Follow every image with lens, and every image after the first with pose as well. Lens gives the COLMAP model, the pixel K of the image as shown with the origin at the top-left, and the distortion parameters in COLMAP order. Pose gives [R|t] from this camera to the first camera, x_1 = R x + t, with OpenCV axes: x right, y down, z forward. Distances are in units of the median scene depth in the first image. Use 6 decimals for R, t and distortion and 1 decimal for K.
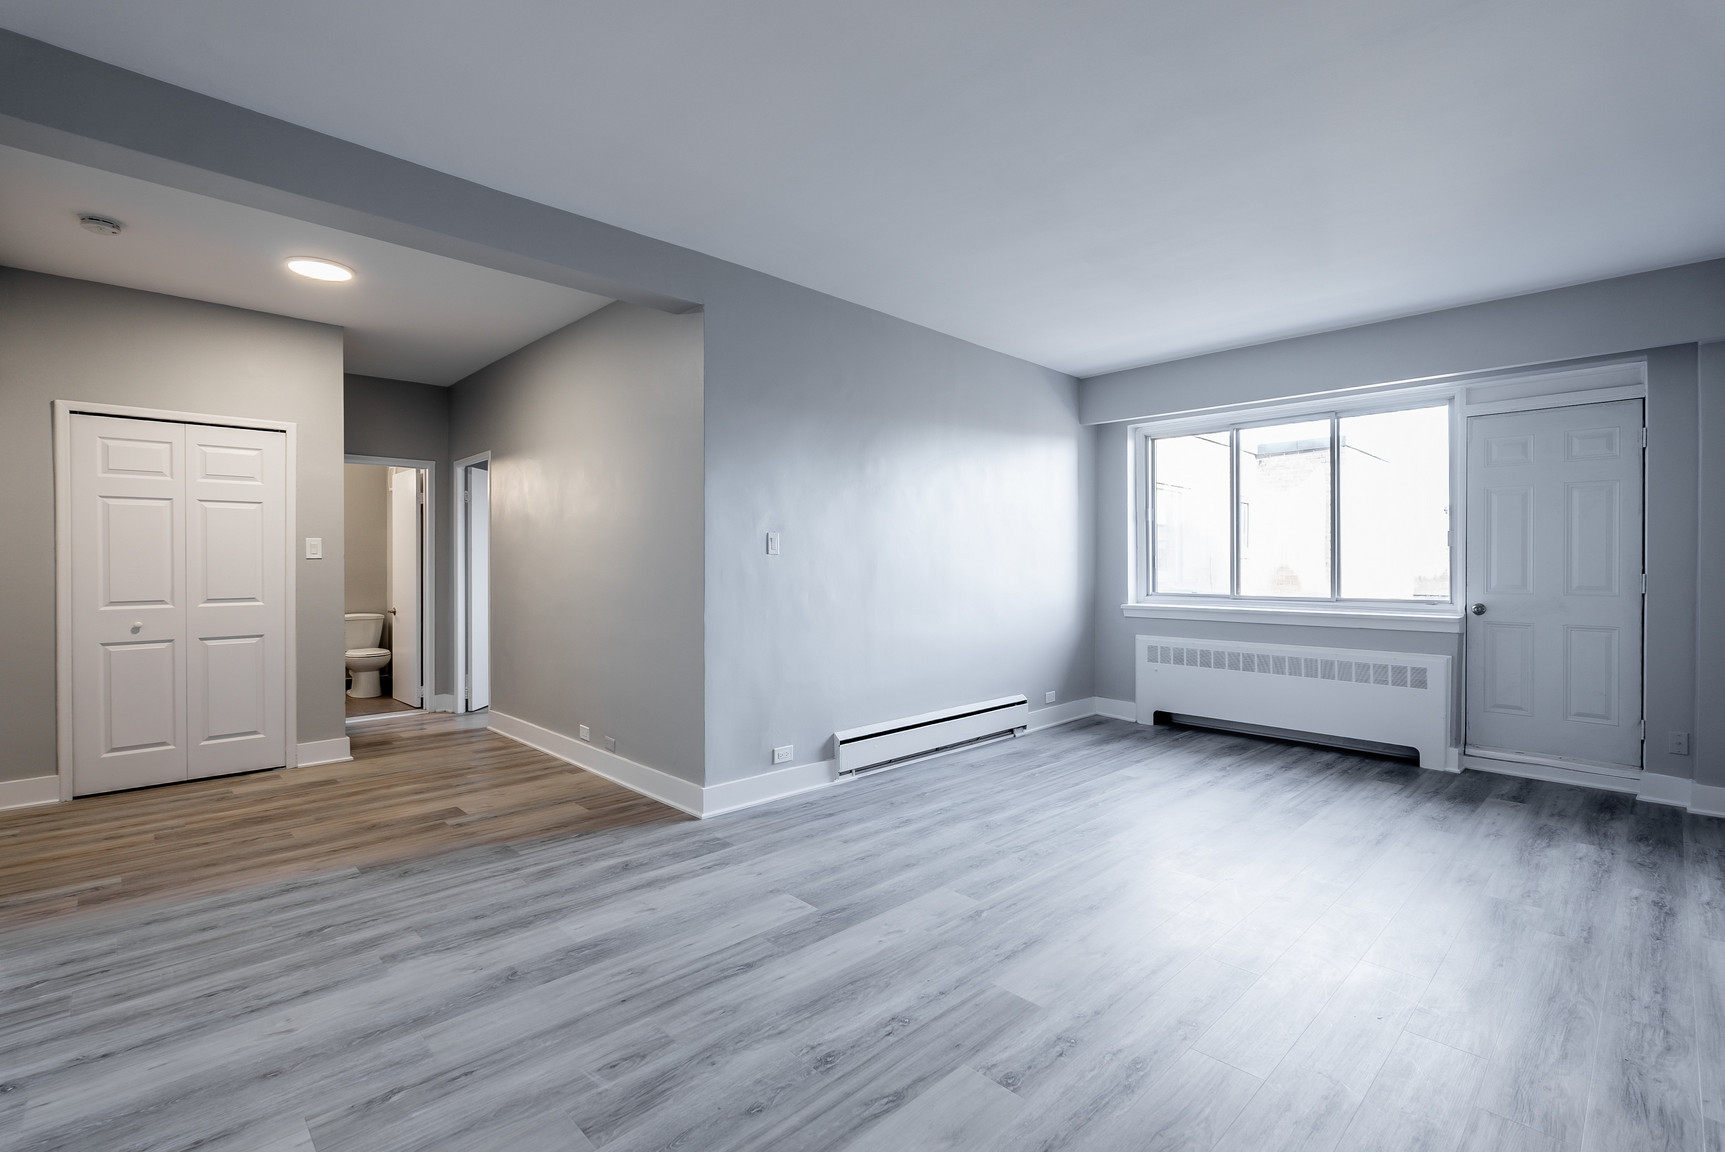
lens RADIAL K [[768.7, 0, 869.0], [0, 768.7, 565.3], [0, 0, 1]] dist [0.001483, 0.001015]
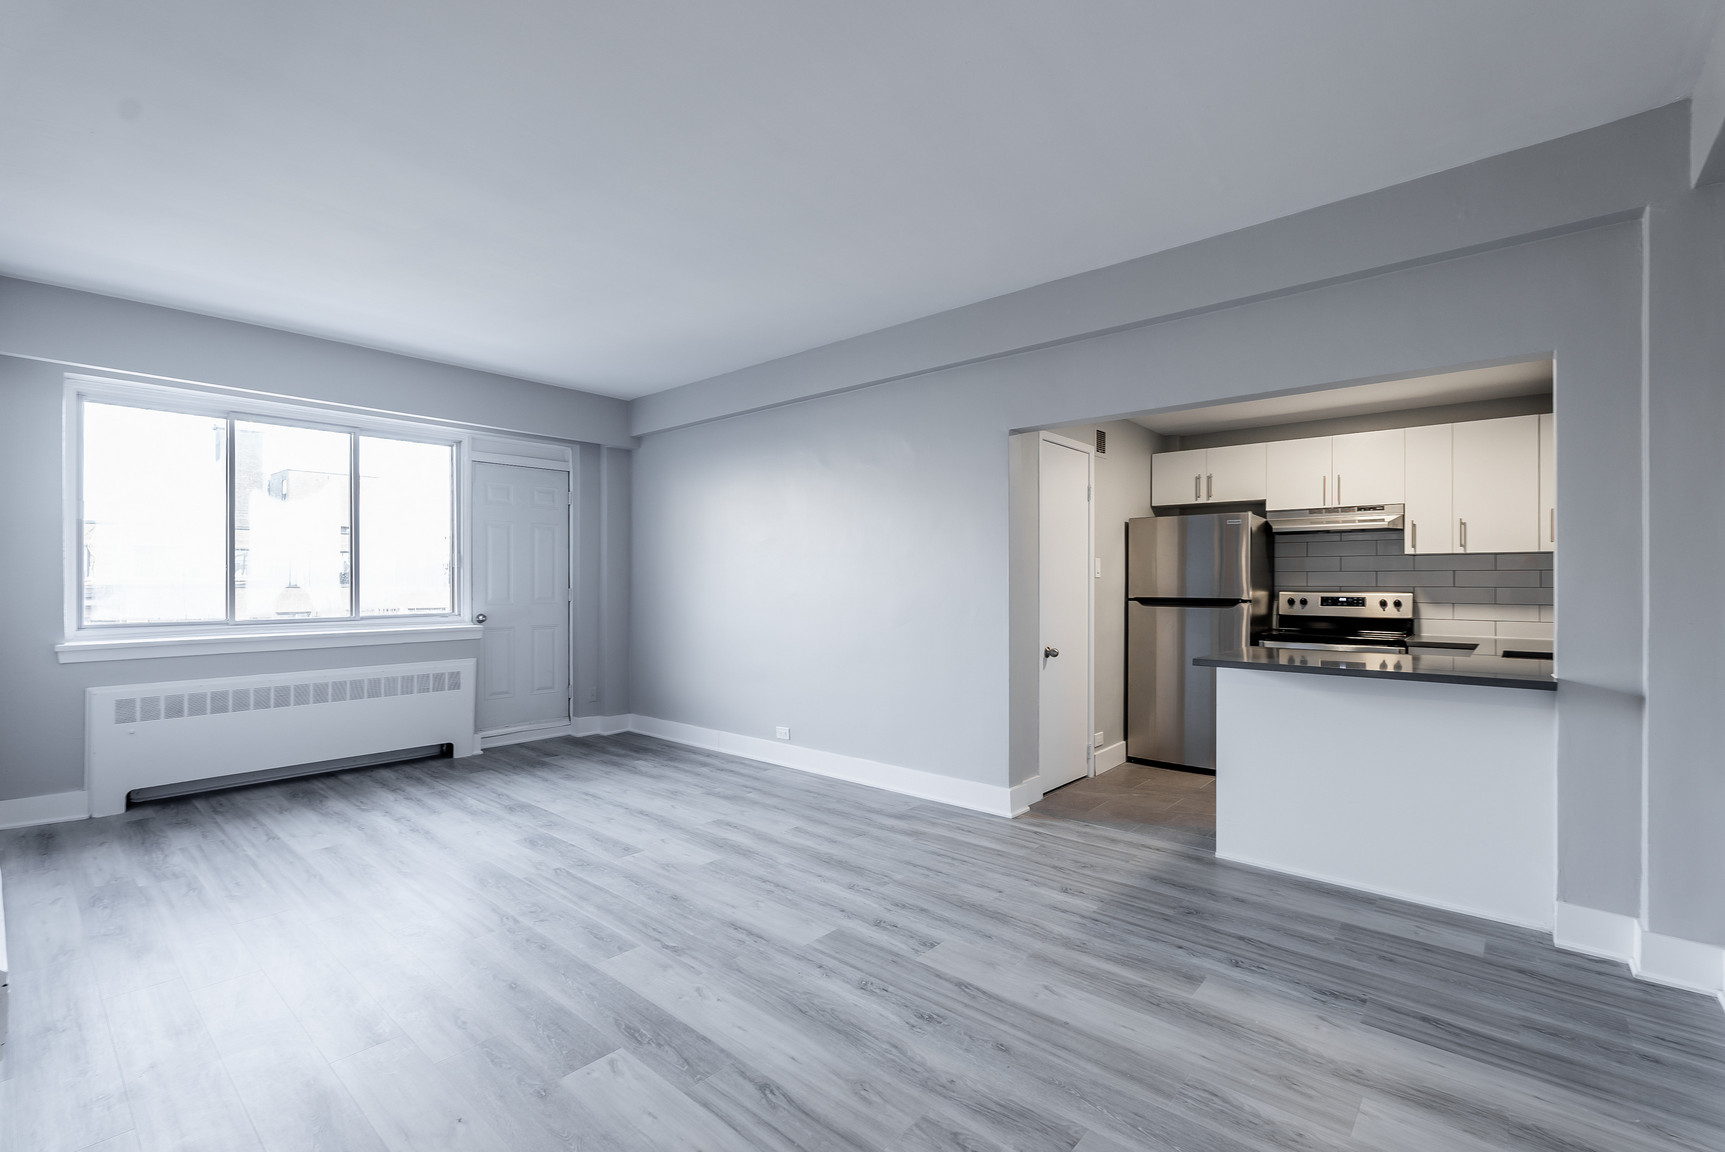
lens RADIAL K [[771.4, 0, 862.5], [0, 771.4, 576.0], [0, 0, 1]] dist [-0.000558, 0.000104]
pose [[-0.081303, 0.006242, 0.996670, -0.604599], [0.001939, 0.999979, -0.006105, -0.003180], [-0.996688, 0.001436, -0.081314, 0.602691]]
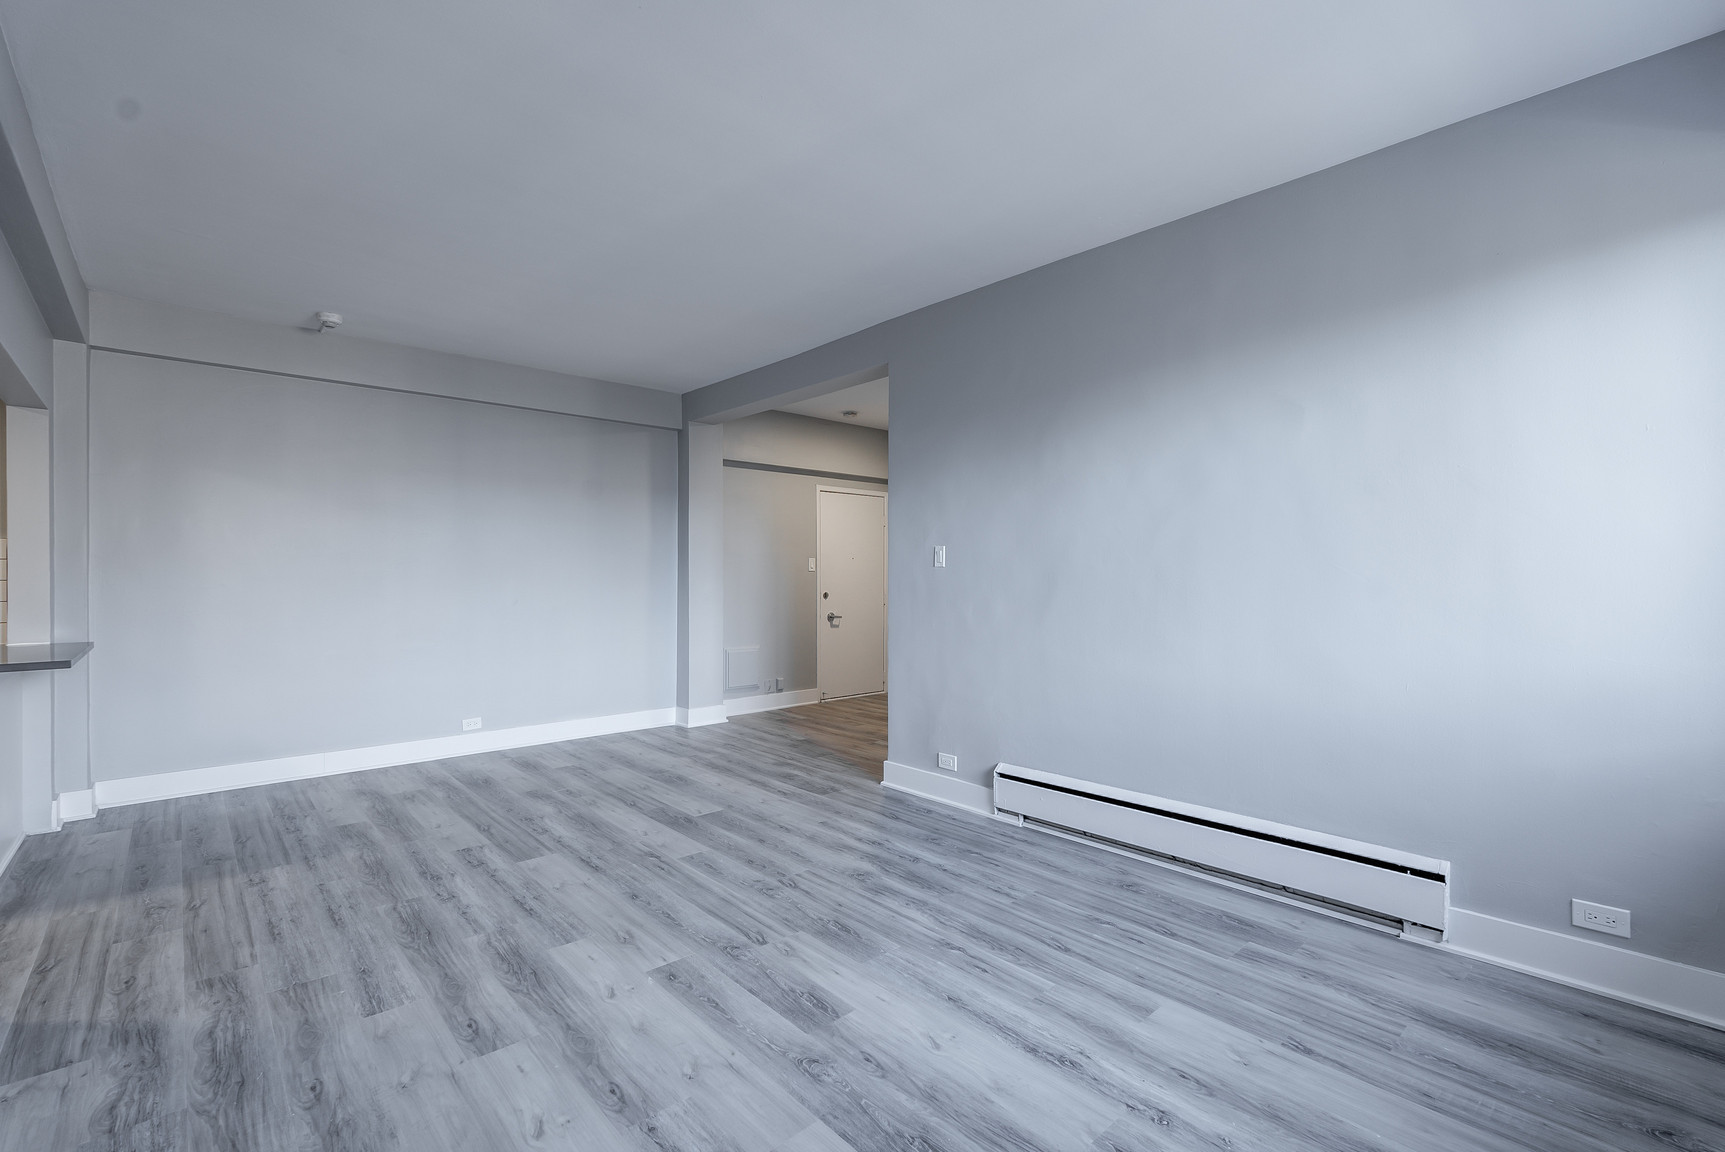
lens RADIAL K [[771.4, 0, 862.5], [0, 771.4, 576.0], [0, 0, 1]] dist [-0.000558, 0.000104]
pose [[-0.037162, -0.002469, -0.999306, 0.992205], [-0.001441, 0.999996, -0.002417, 0.000462], [0.999308, 0.001350, -0.037166, 0.993905]]
